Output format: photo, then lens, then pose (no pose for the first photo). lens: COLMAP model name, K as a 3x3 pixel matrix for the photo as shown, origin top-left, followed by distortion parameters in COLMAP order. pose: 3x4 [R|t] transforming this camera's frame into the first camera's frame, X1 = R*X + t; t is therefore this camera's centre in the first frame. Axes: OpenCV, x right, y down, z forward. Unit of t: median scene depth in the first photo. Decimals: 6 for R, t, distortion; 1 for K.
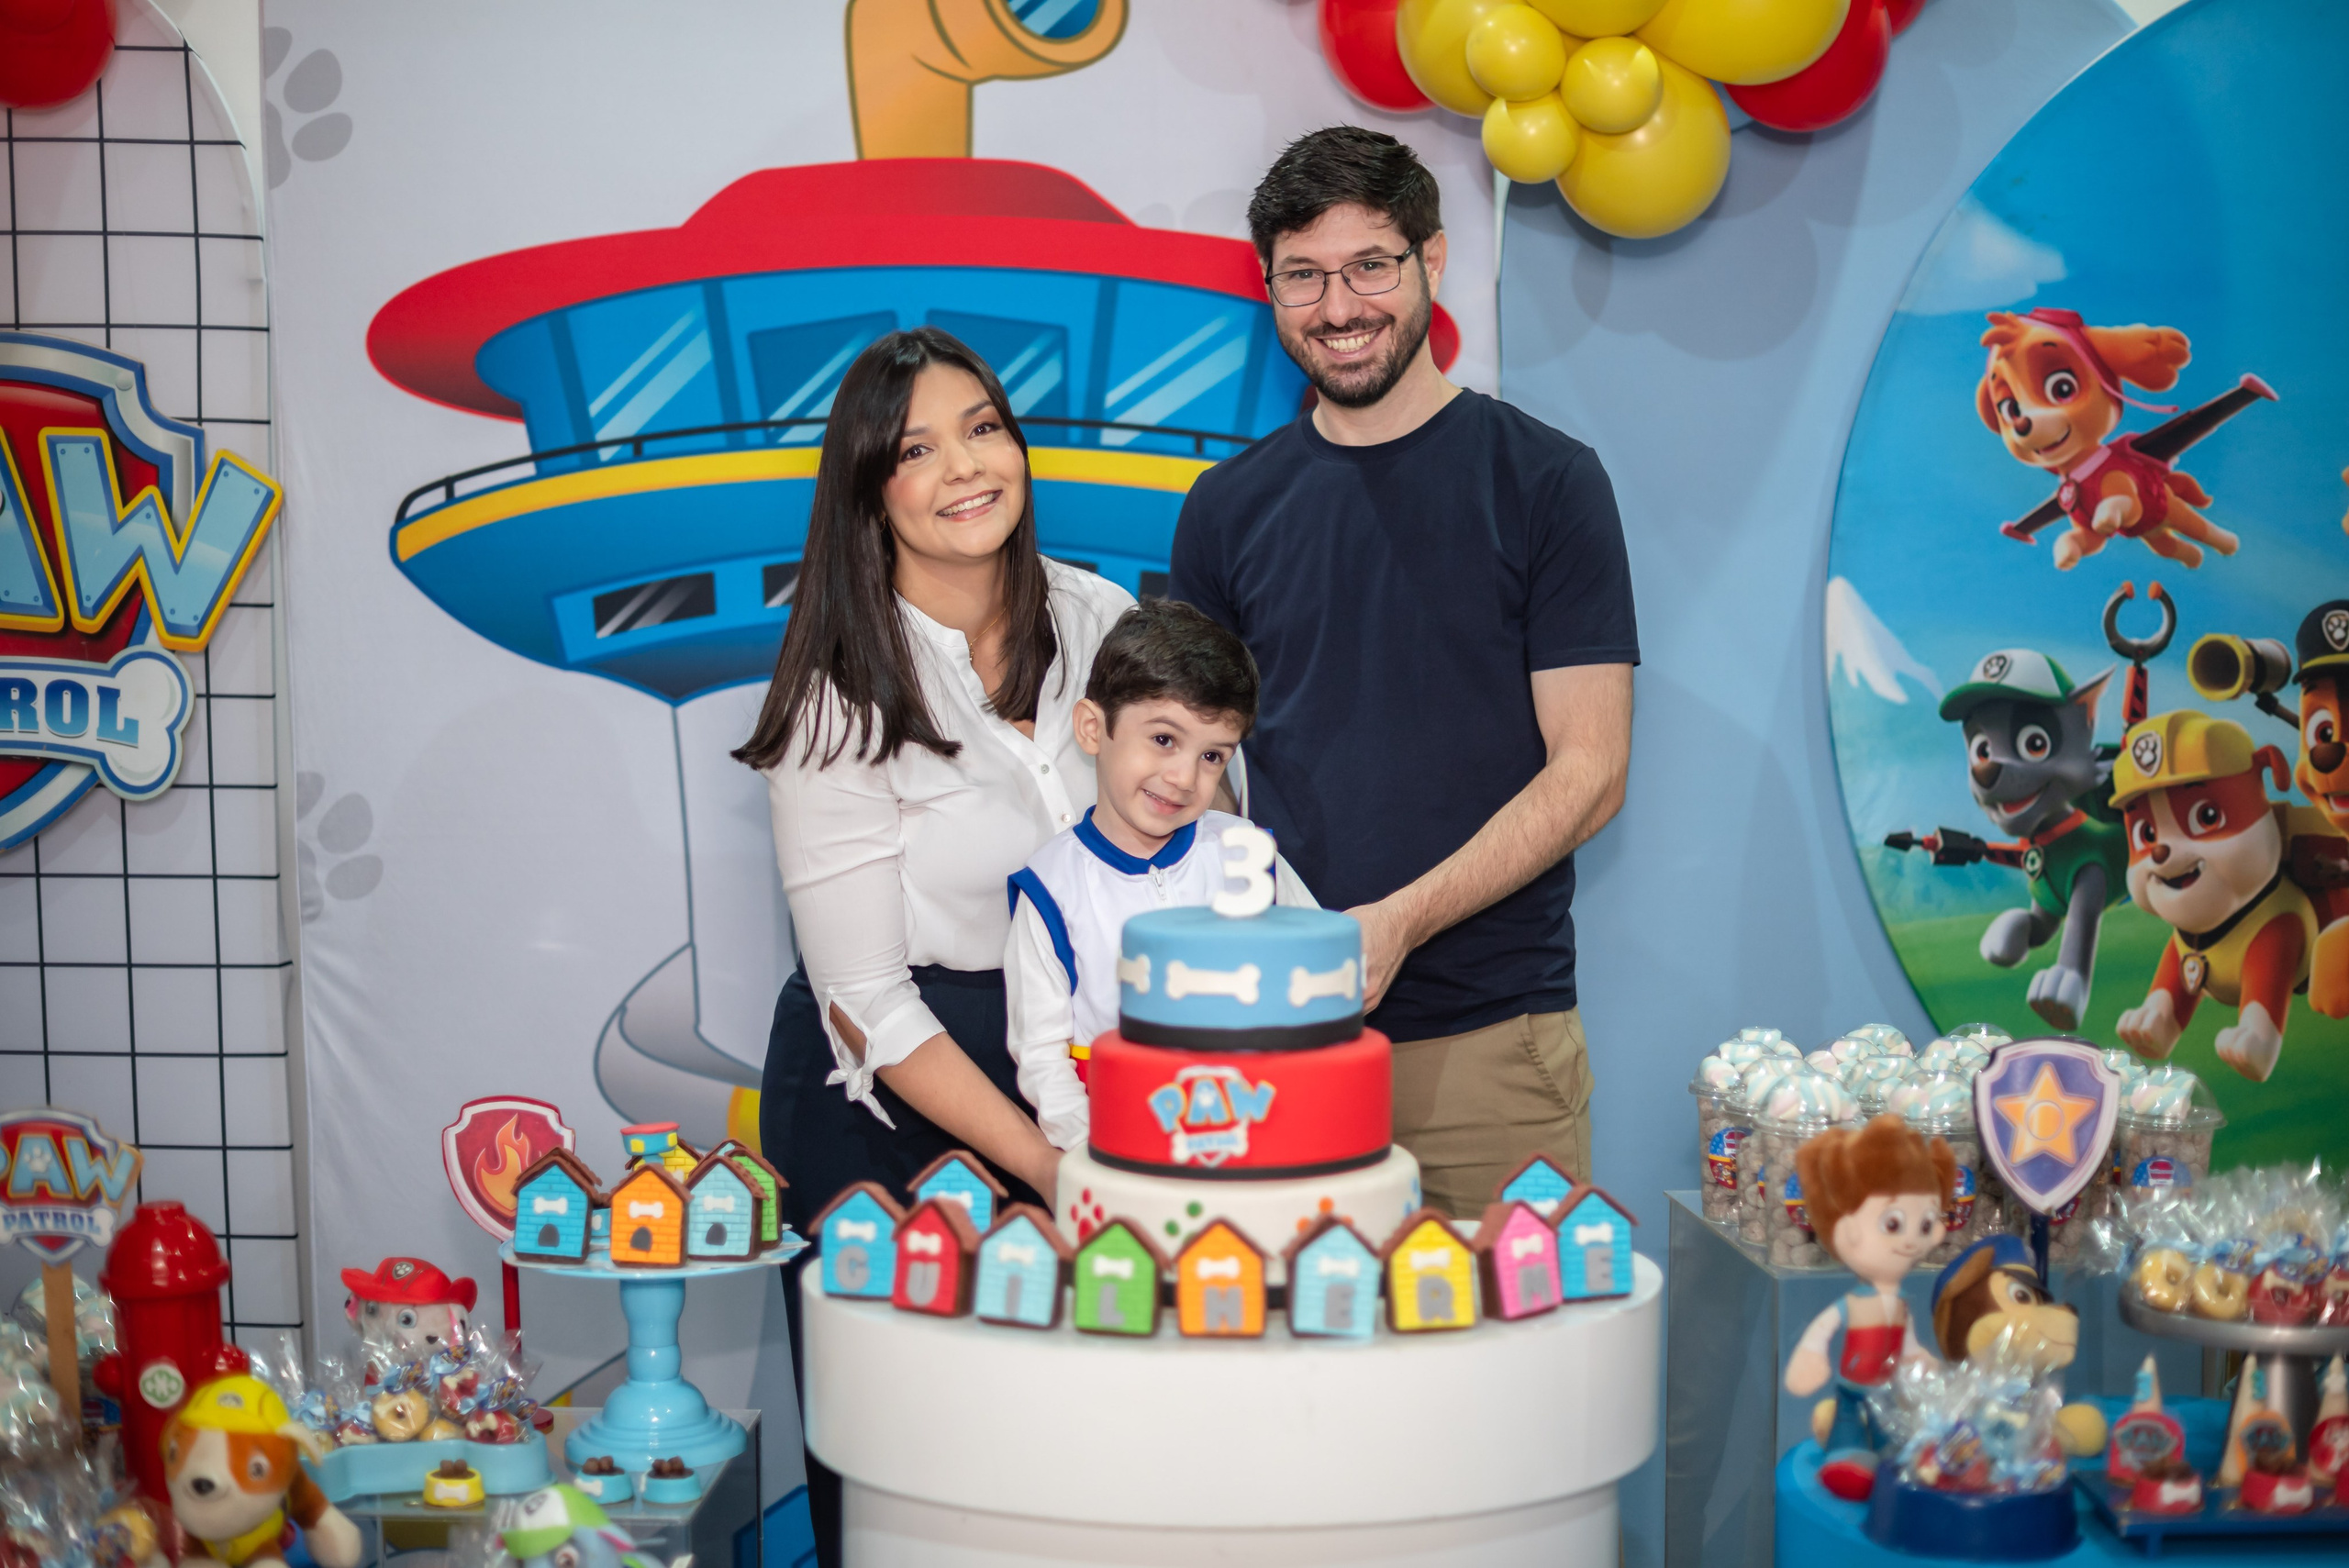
lens RADIAL K [[3389.1, 0, 1174.5], [0, 3389.1, 784.0], [0, 0, 1]] dist [-0.158956, 0.109004]
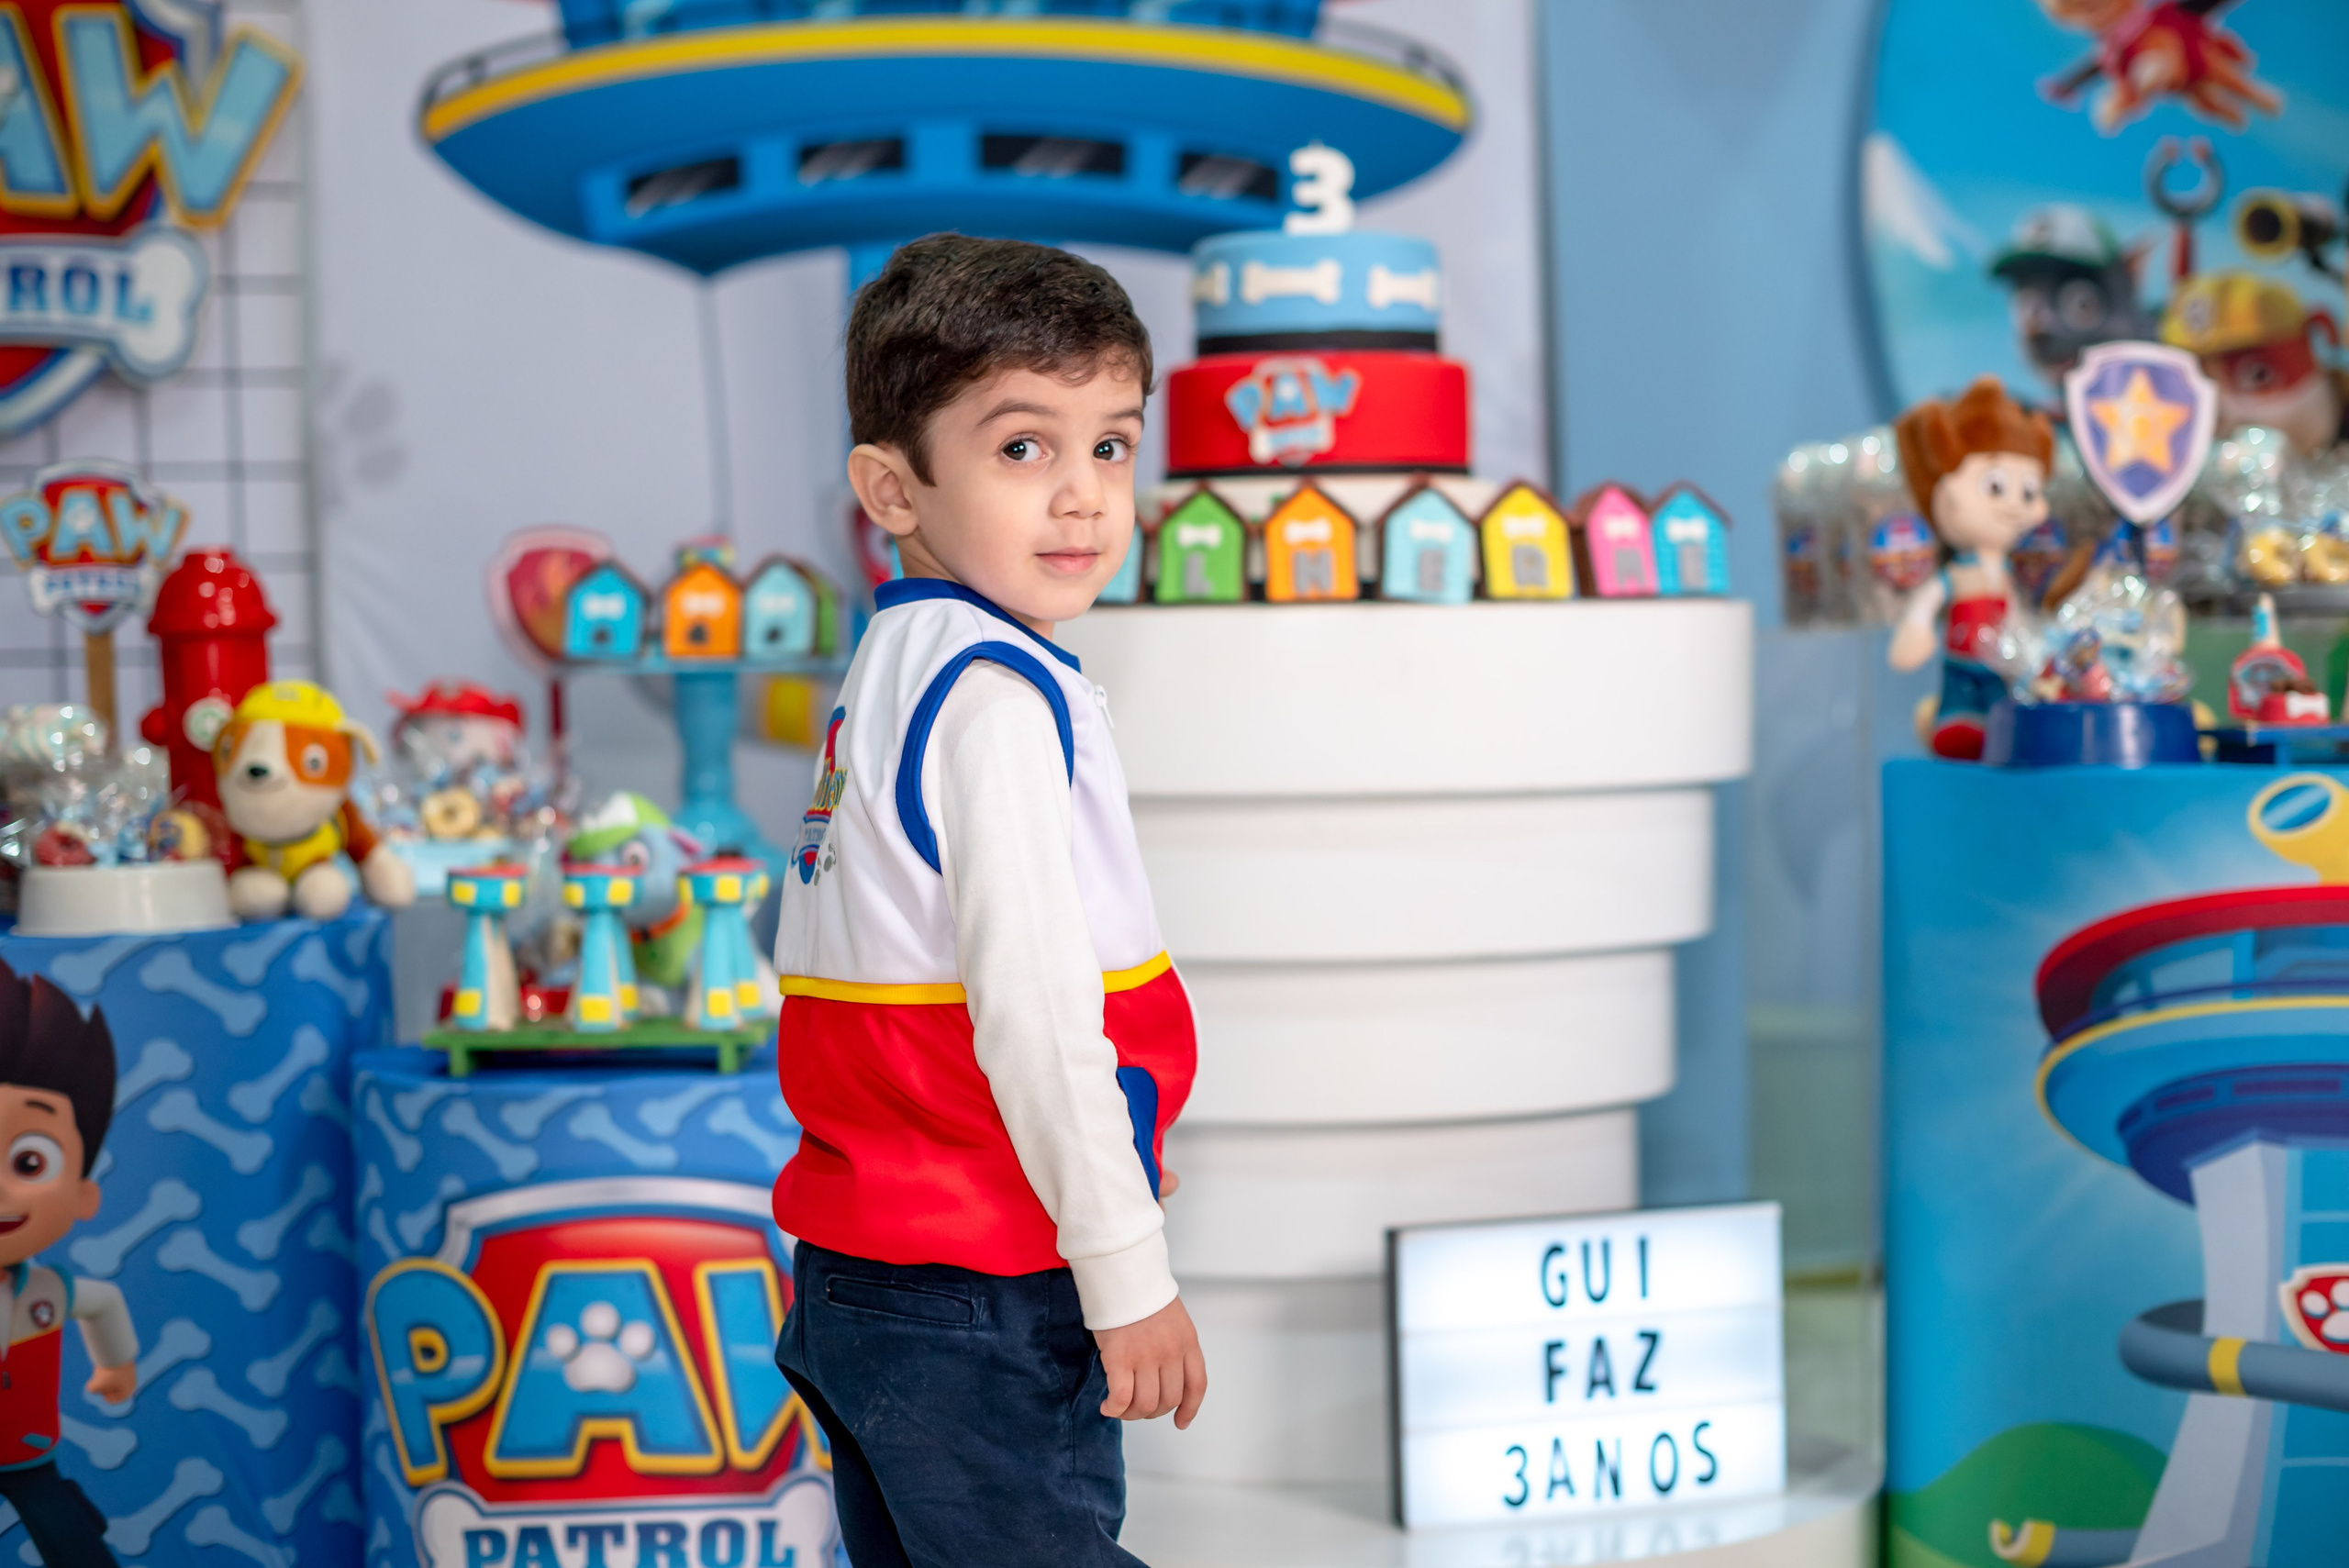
lens RADIAL K [[3441.5, 0, 1181.2], [0, 3441.5, 727.6], [0, 0, 1]] dist [-0.158495, 0.094533]
pose [[0.999834, -0.014458, 0.011066, -0.029441], [0.014911, 0.999006, -0.042007, 0.199639], [-0.010448, 0.042165, 0.999056, 0.010587]]
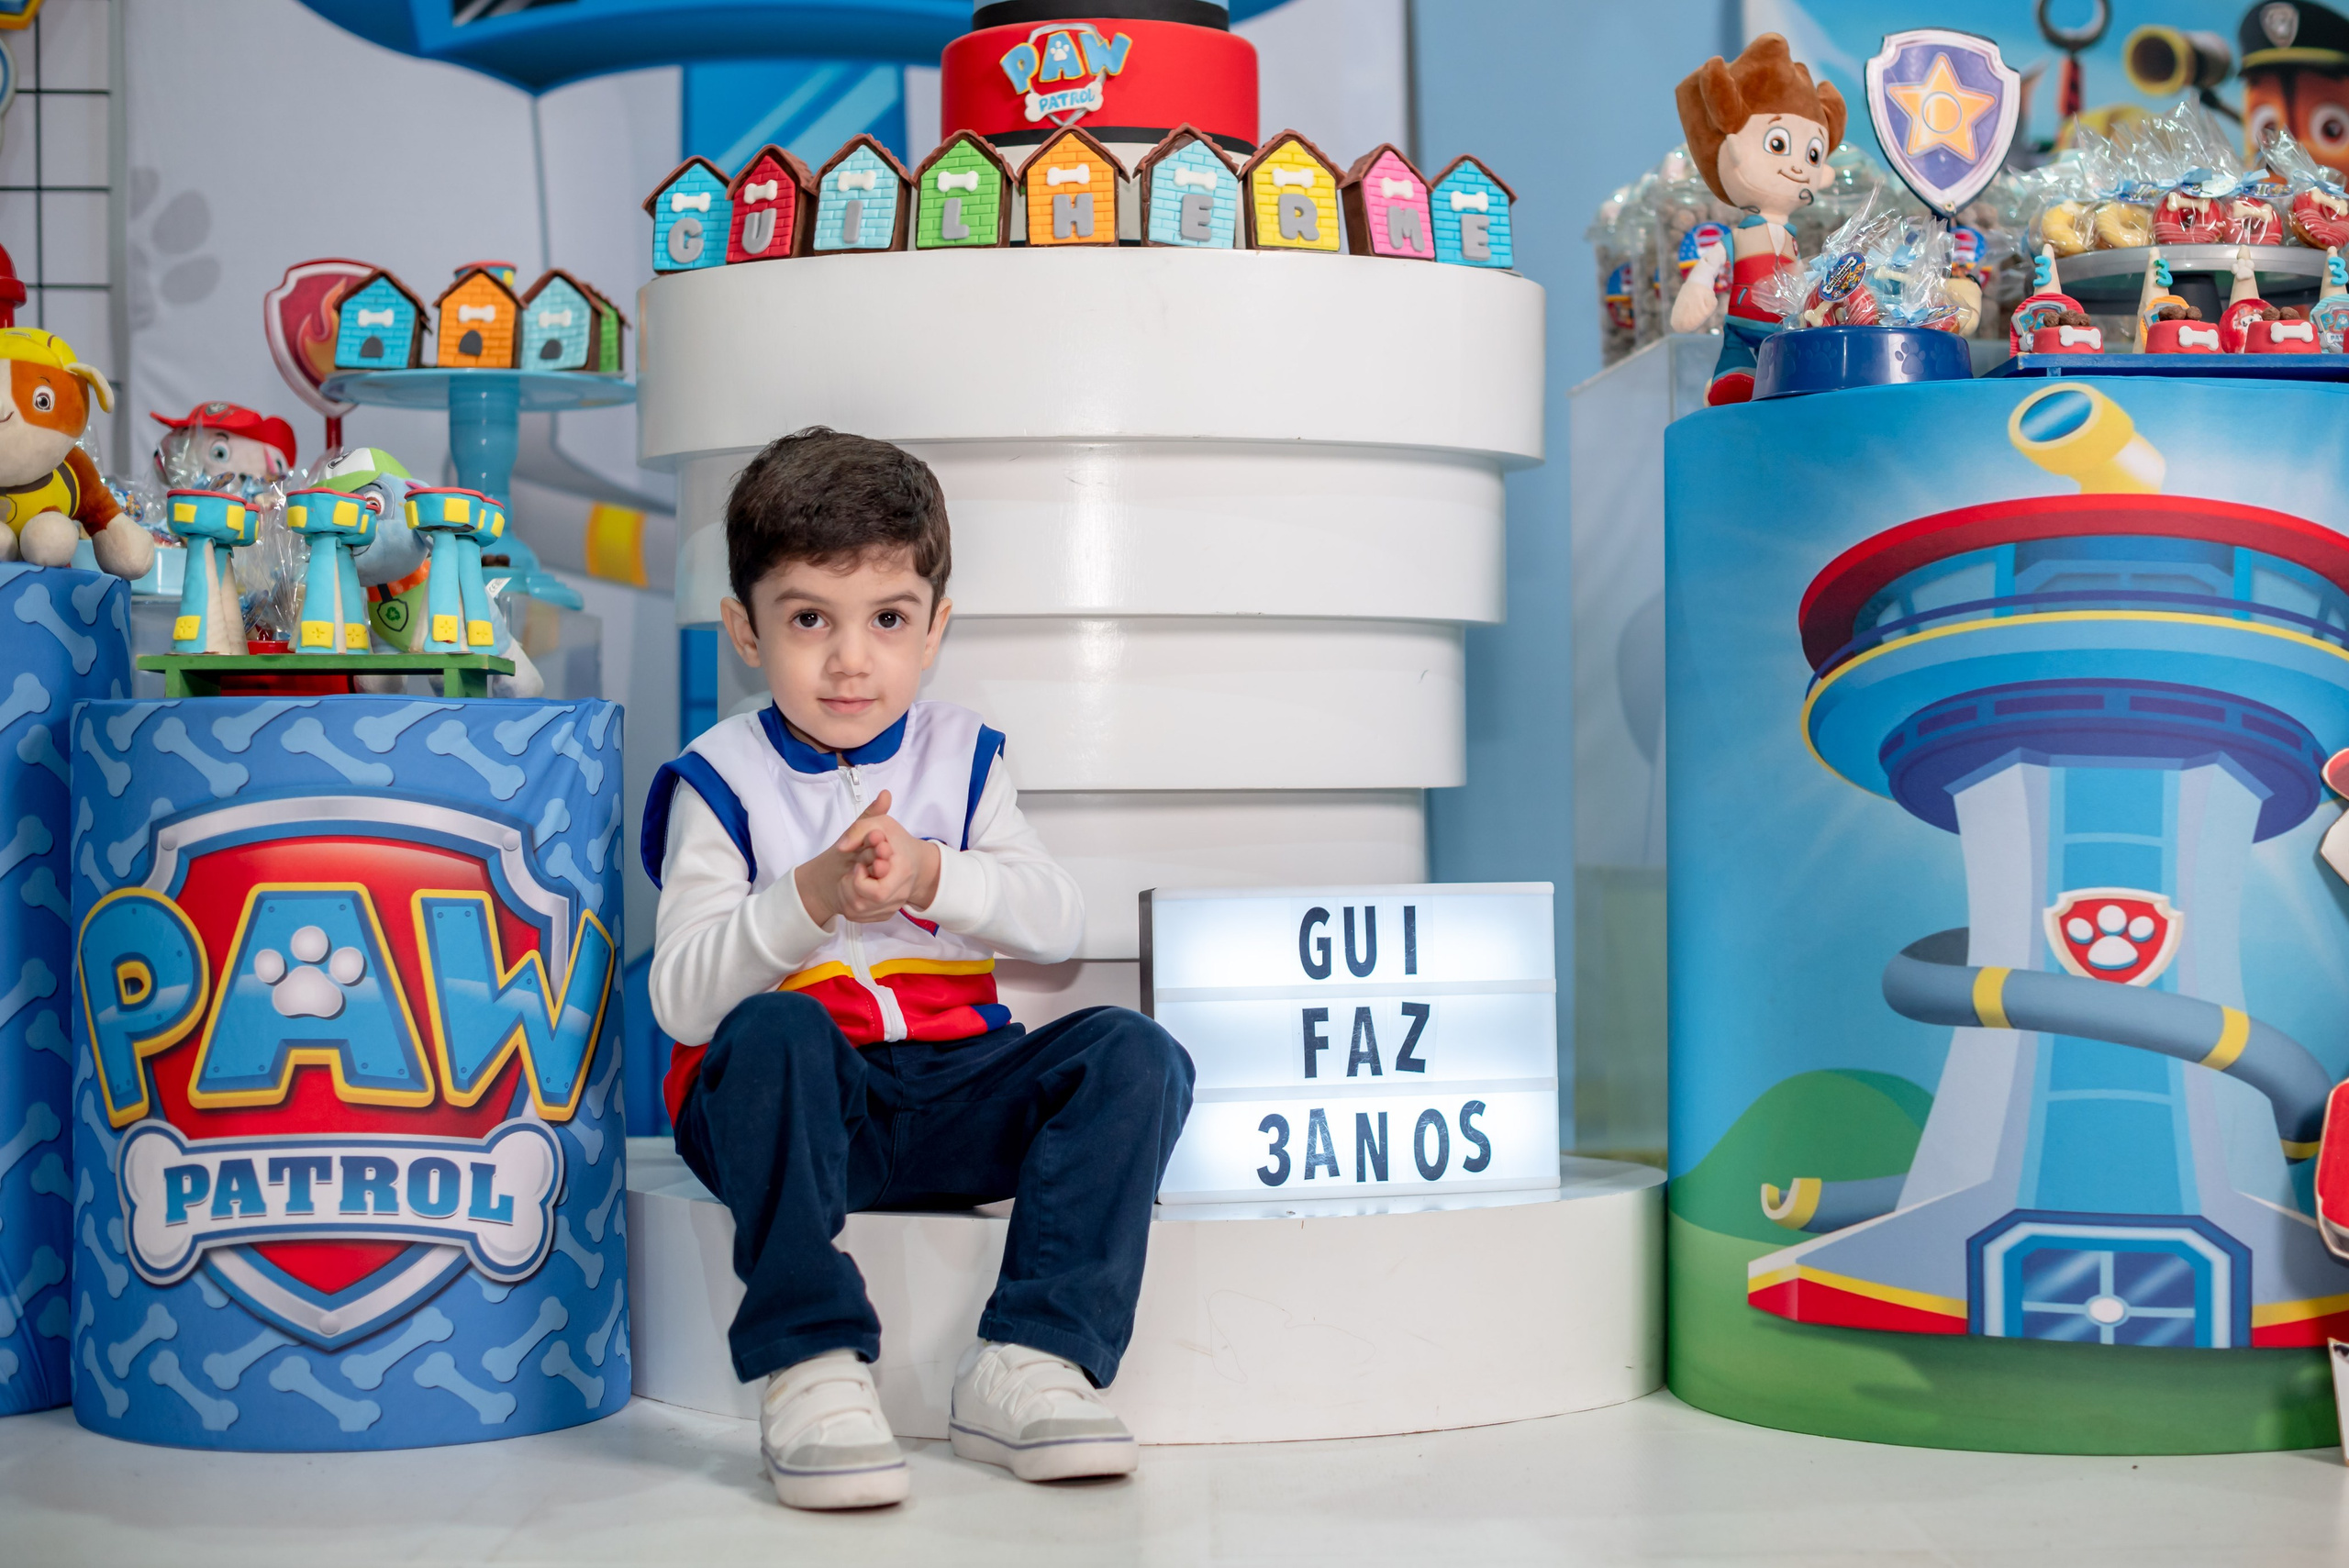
lens RADIAL K [[3671.8, 0, 1302.4], [0, 3671.8, 785.9], [0, 0, 1]] dist [-0.164936, 0.148539]
pose [[0.998920, -0.004929, 0.046204, 0.025063], [0.007991, 0.997766, -0.066320, 0.317652], [-0.045774, 0.066617, 0.996728, -0.012517]]
